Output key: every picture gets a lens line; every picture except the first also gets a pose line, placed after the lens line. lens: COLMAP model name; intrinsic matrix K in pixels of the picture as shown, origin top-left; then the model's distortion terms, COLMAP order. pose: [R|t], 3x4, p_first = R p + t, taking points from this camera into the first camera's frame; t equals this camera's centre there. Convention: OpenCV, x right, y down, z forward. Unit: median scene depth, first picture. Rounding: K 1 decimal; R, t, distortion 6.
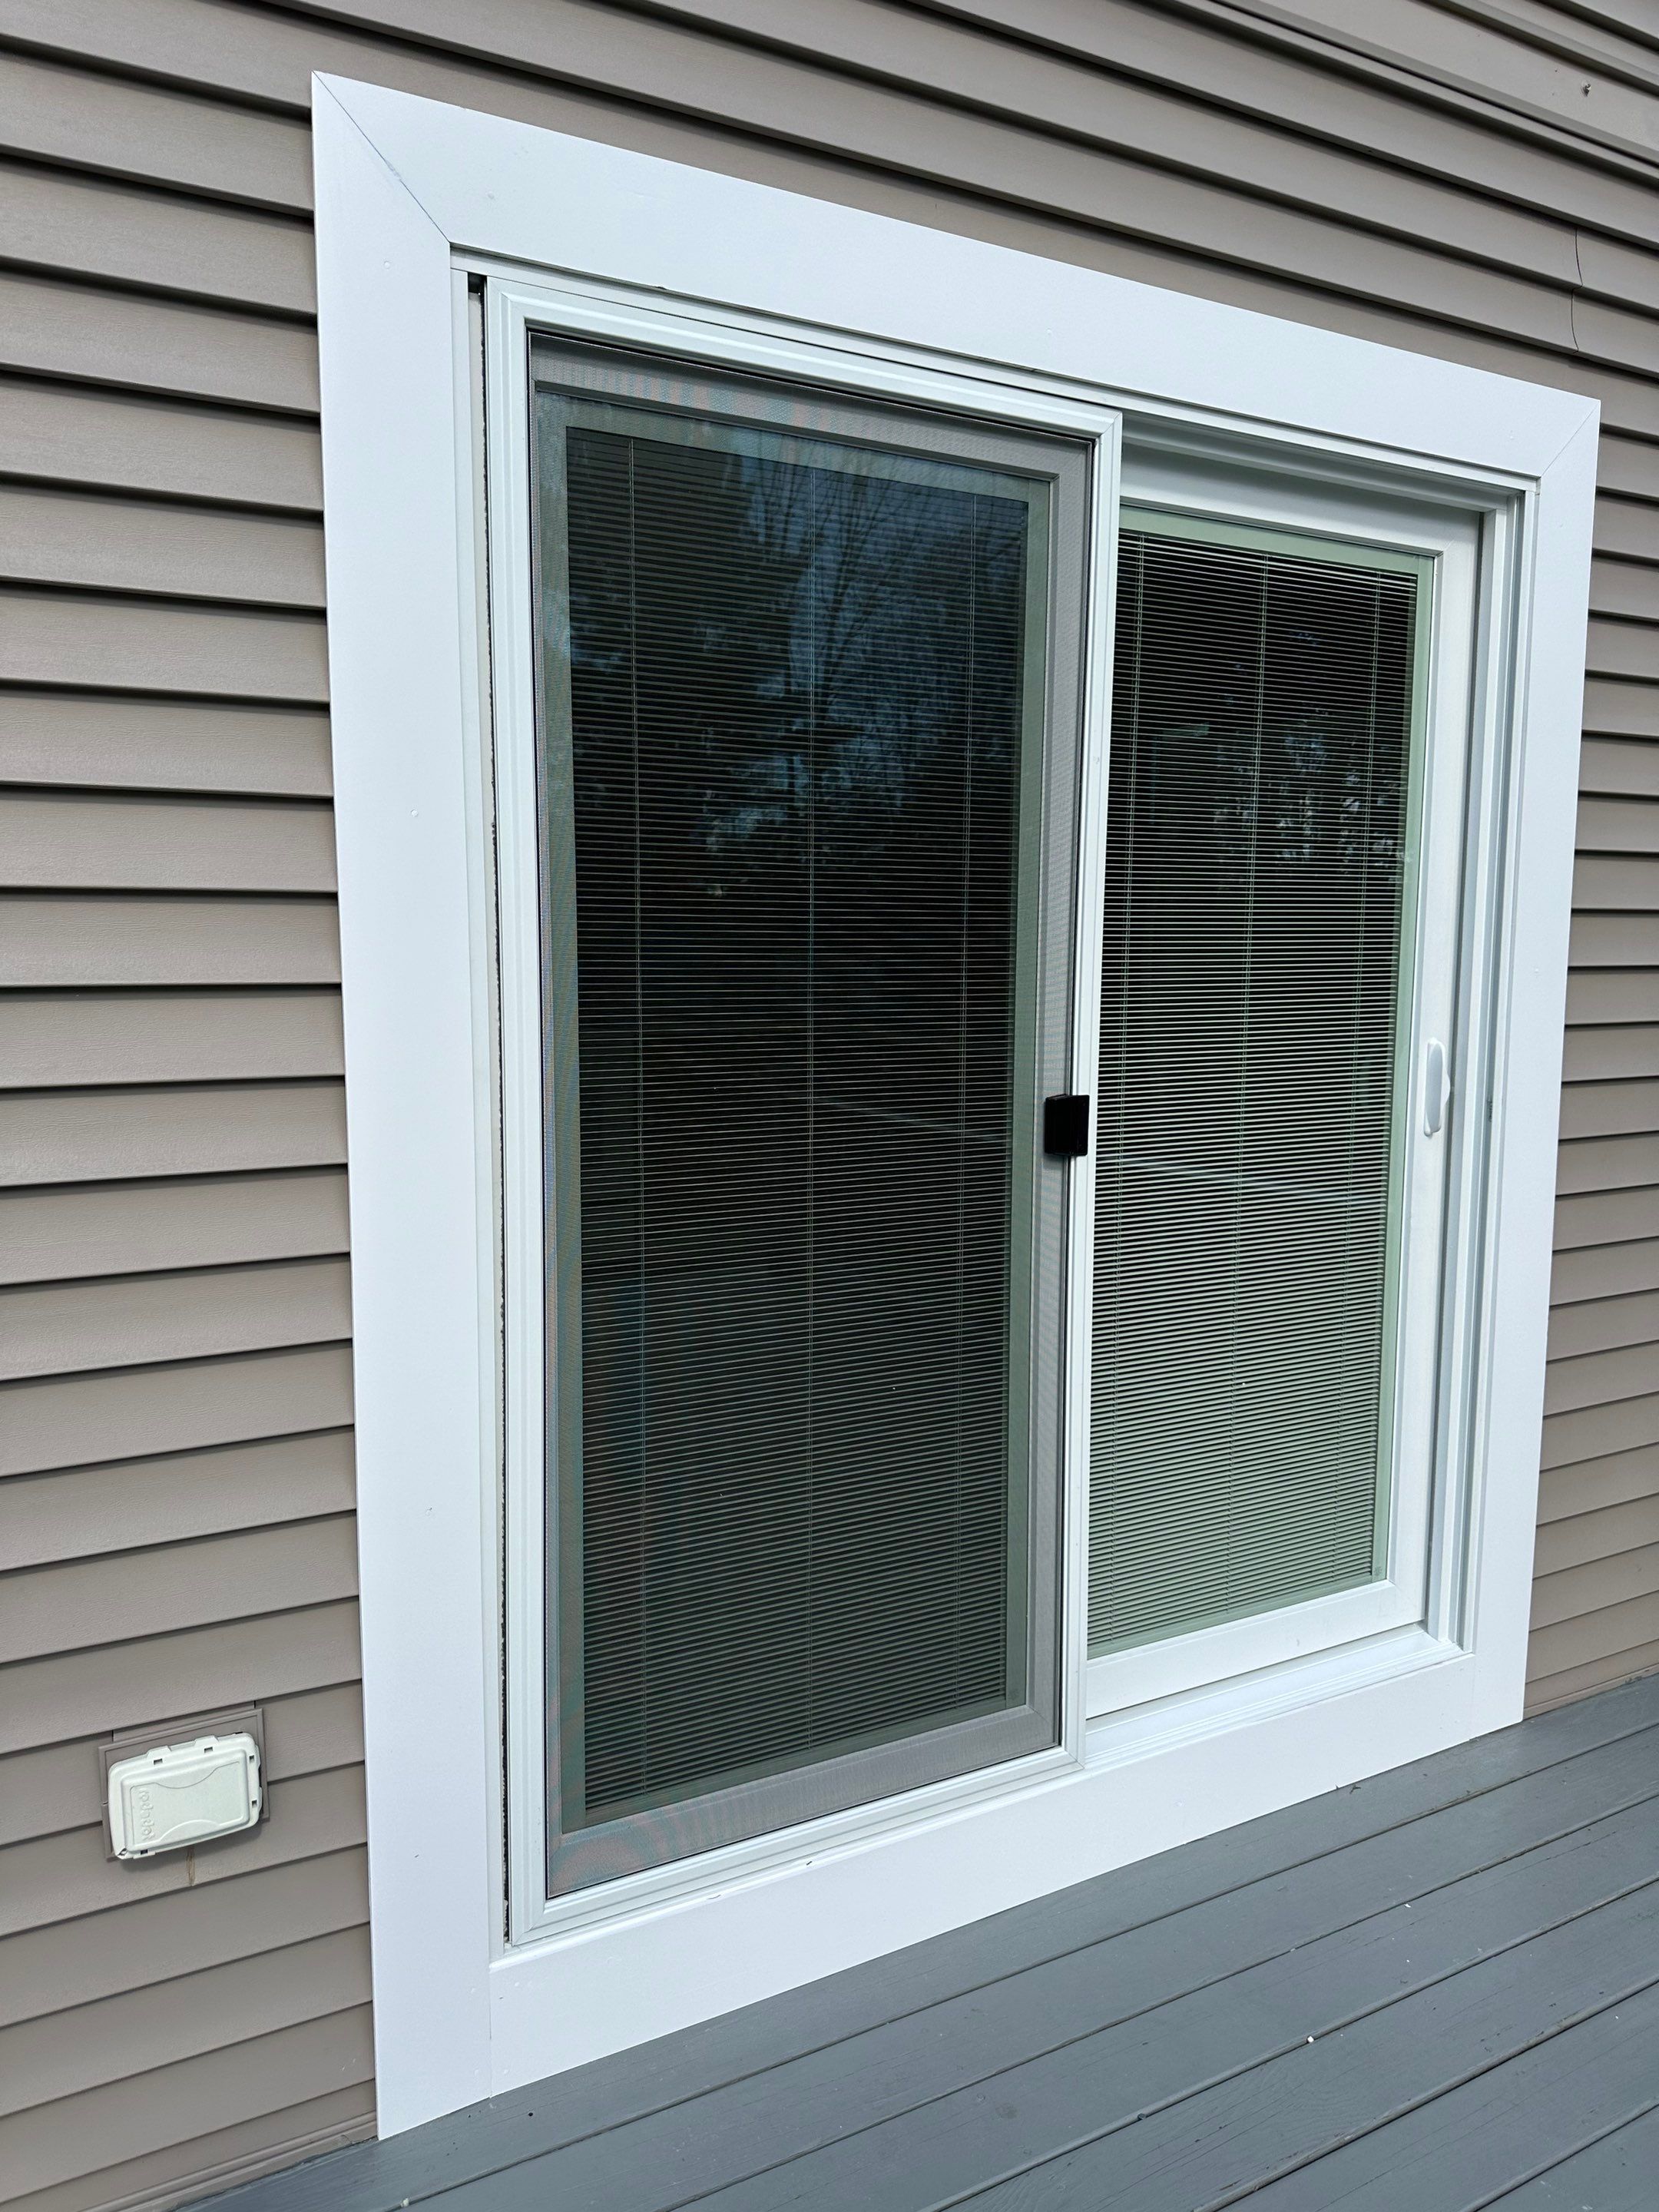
lens RADIAL K [[1586.4, 0, 829.5], [0, 1586.4, 1106.0], [0, 0, 1]] dist [-0.000297, -0.006787]
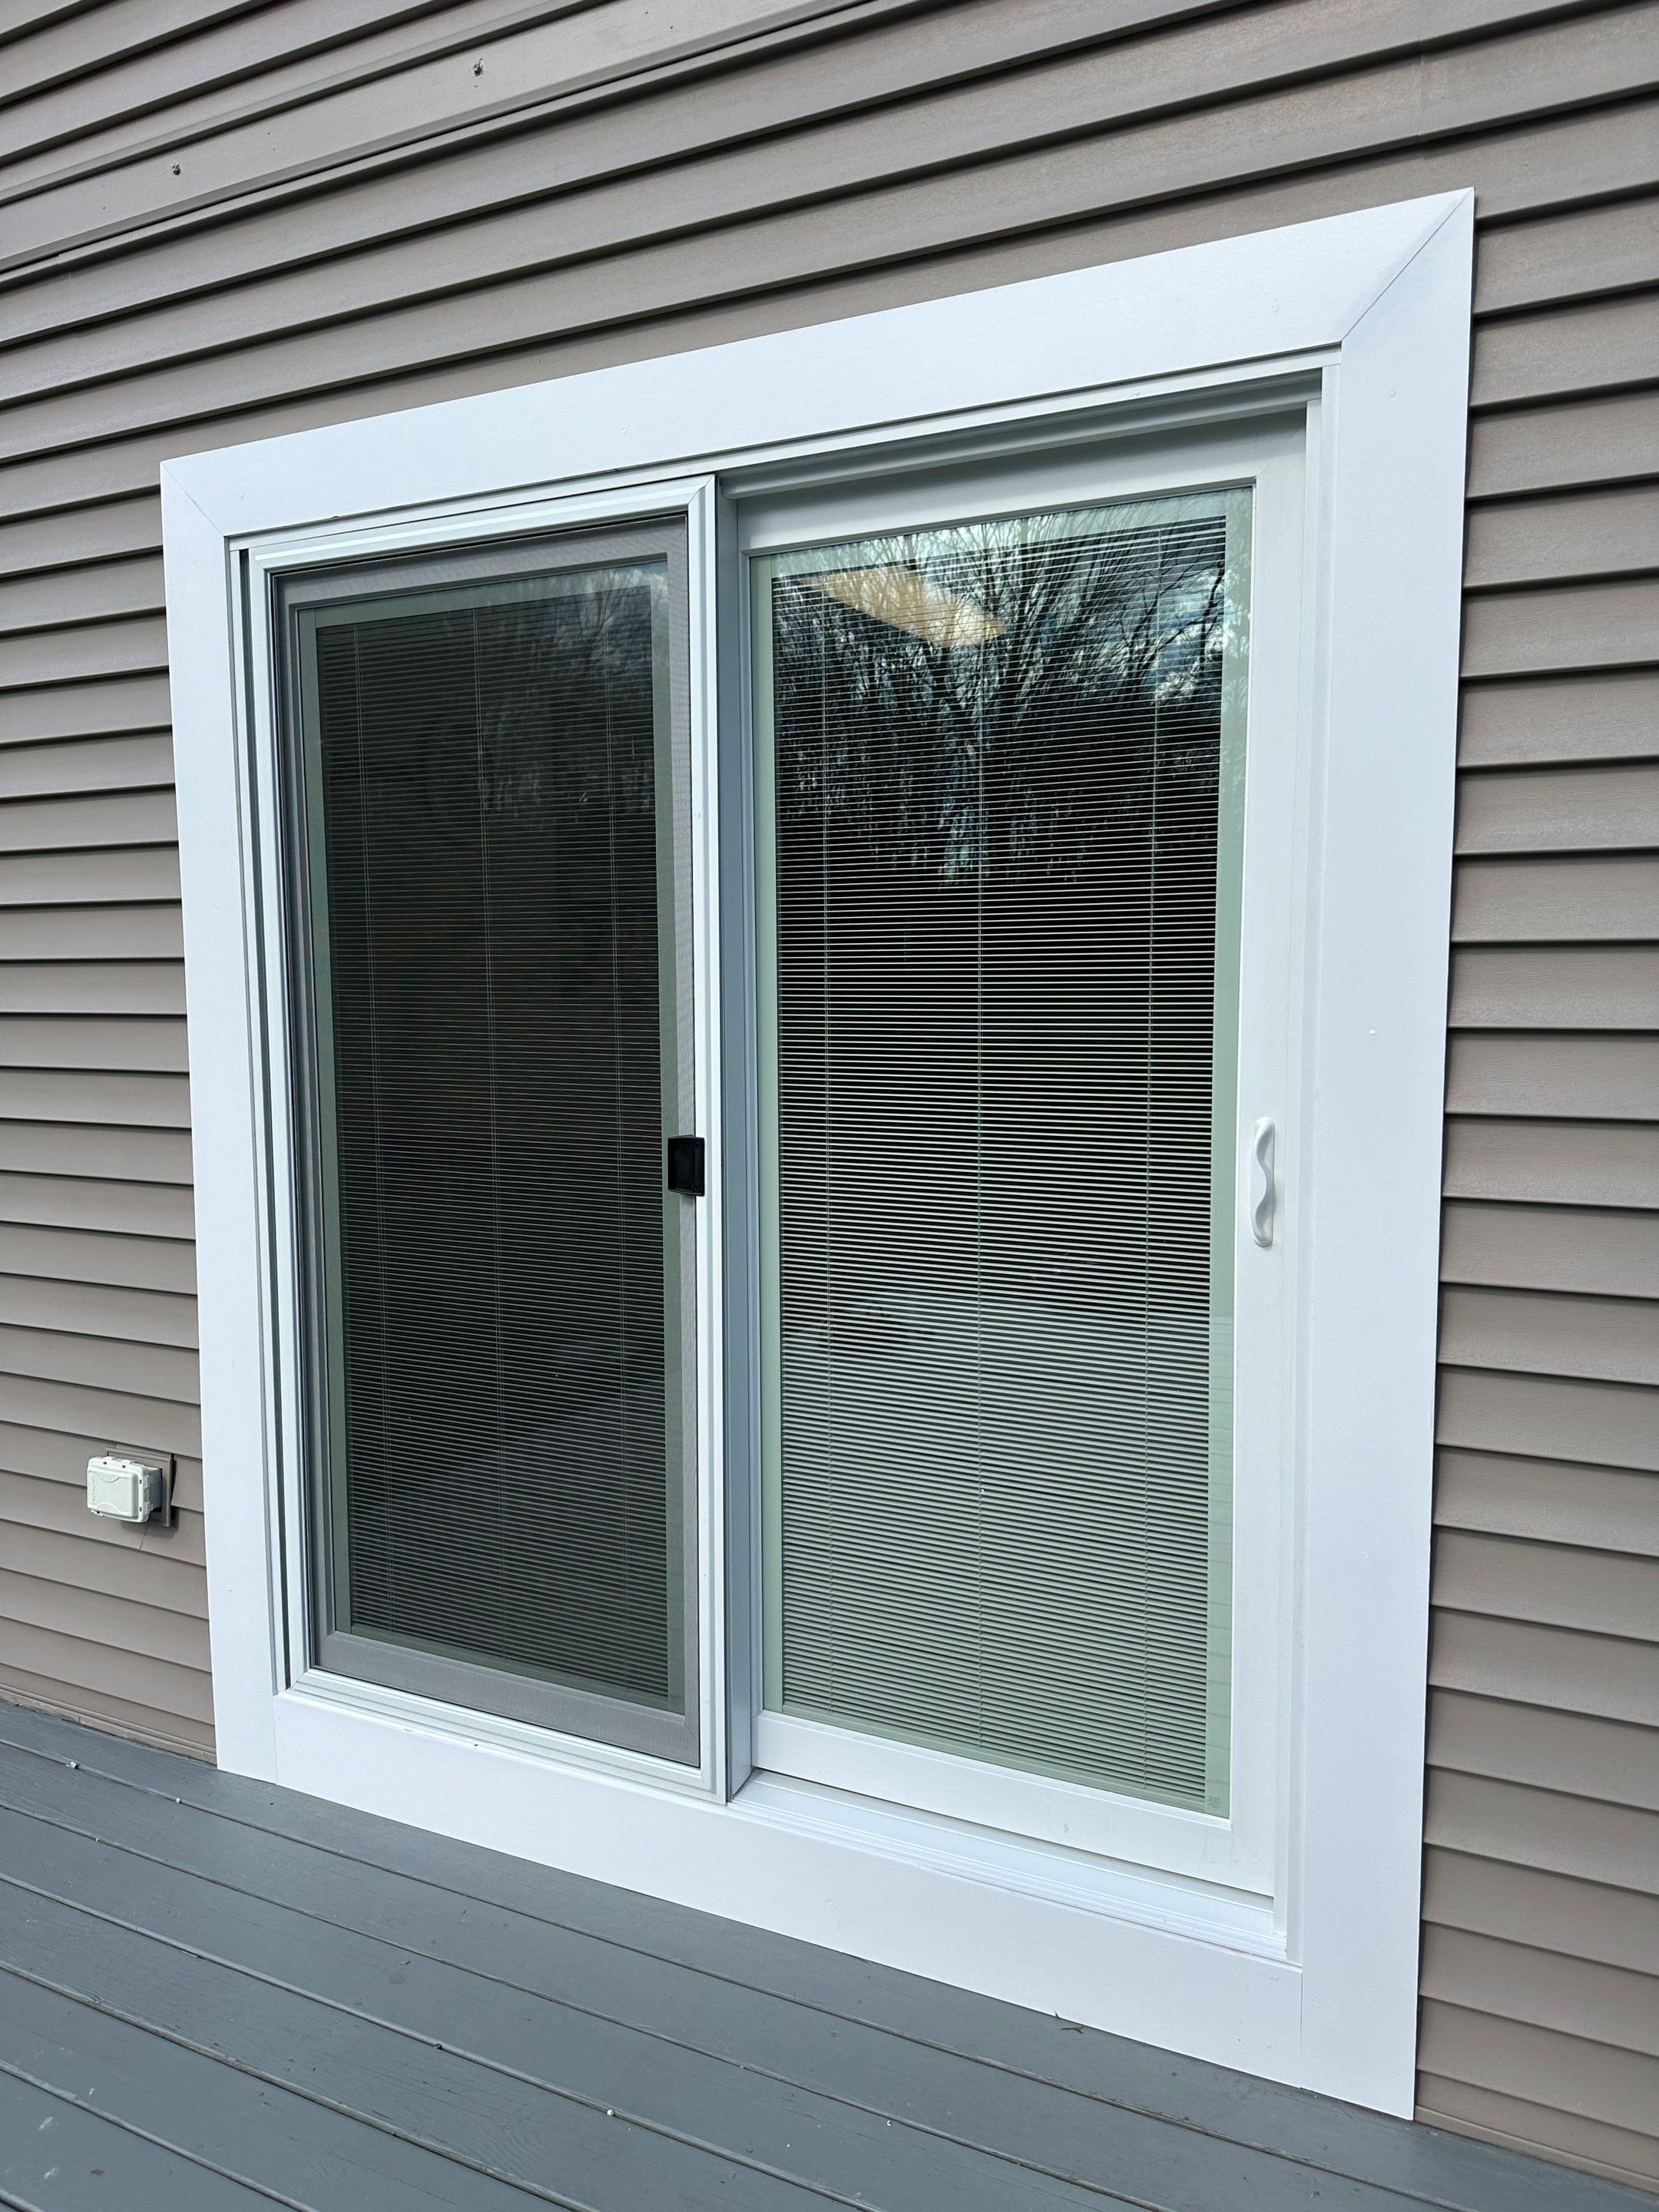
lens RADIAL K [[1586.4, 0, 829.5], [0, 1586.4, 1106.0], [0, 0, 1]] dist [-0.000297, -0.006787]
pose [[0.564925, 0.065645, -0.822527, 1.097474], [-0.081570, 0.996391, 0.023498, -0.060837], [0.821101, 0.053819, 0.568241, 0.500563]]
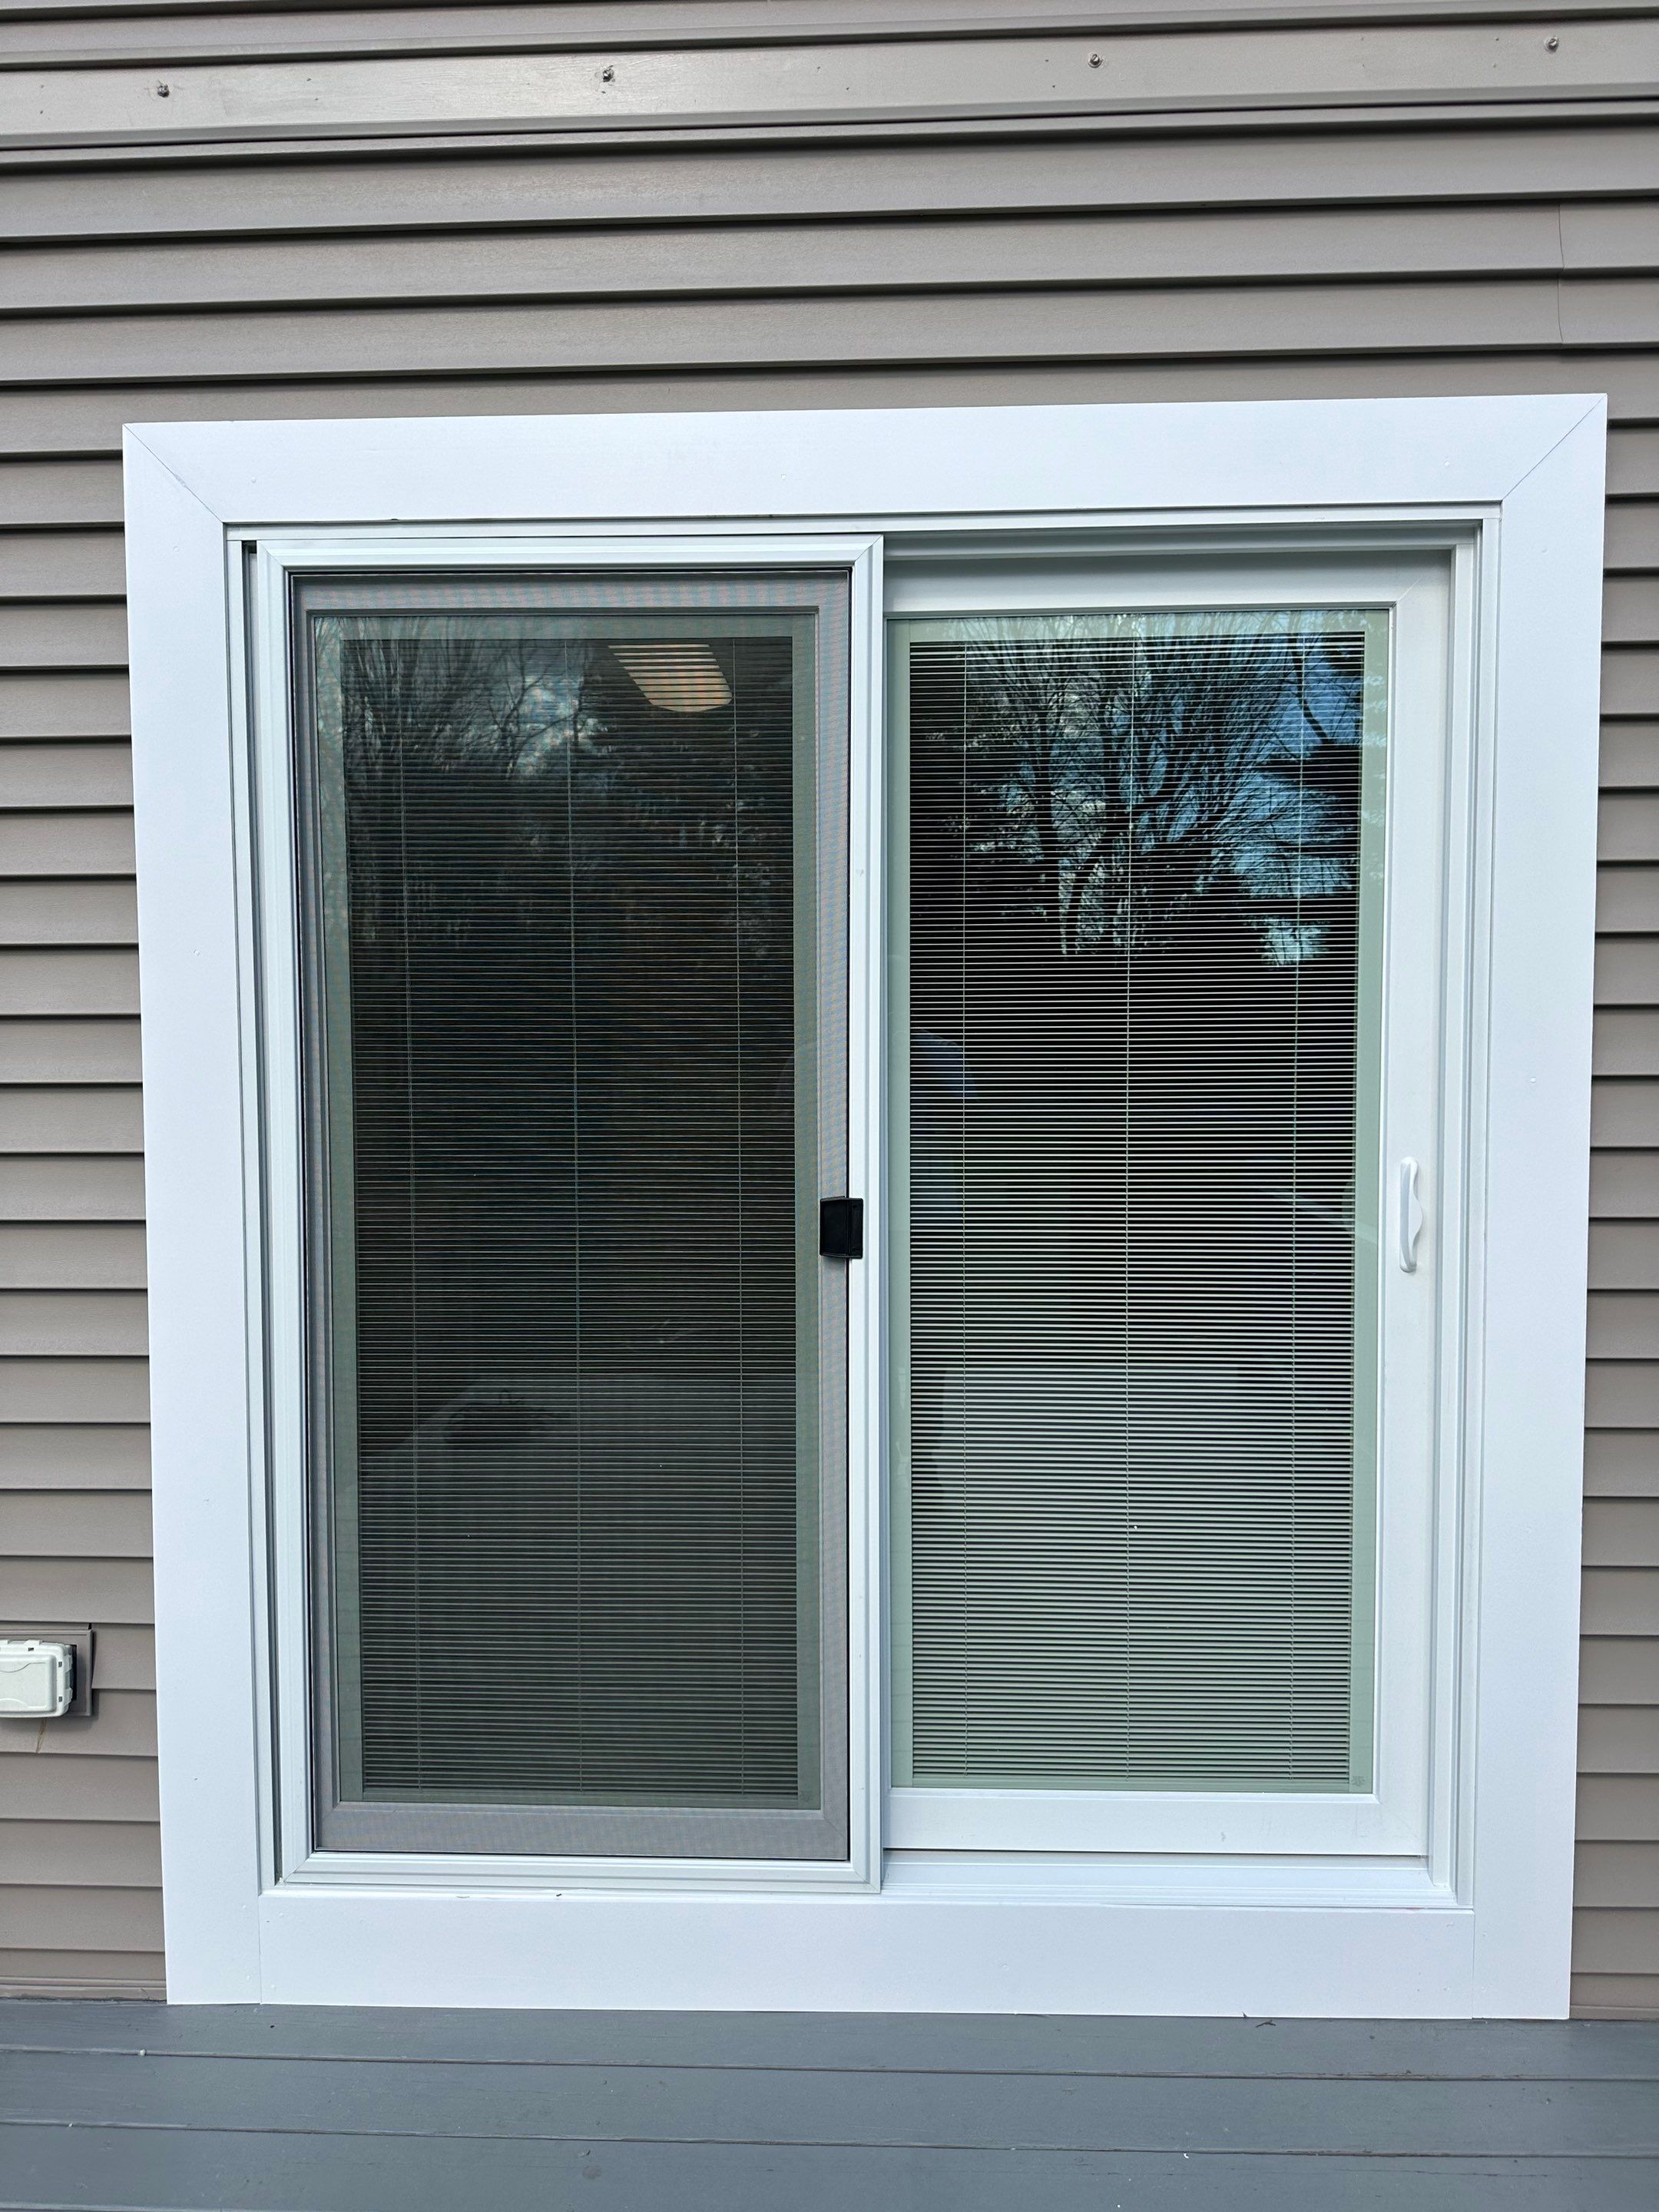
lens RADIAL K [[1556.4, 0, 829.5], [0, 1556.4, 1106.0], [0, 0, 1]] dist [0.008114, -0.017211]
pose [[0.856494, 0.015506, -0.515924, 0.680378], [-0.048230, 0.997580, -0.050085, -0.016524], [0.513898, 0.067781, 0.855169, 0.146005]]
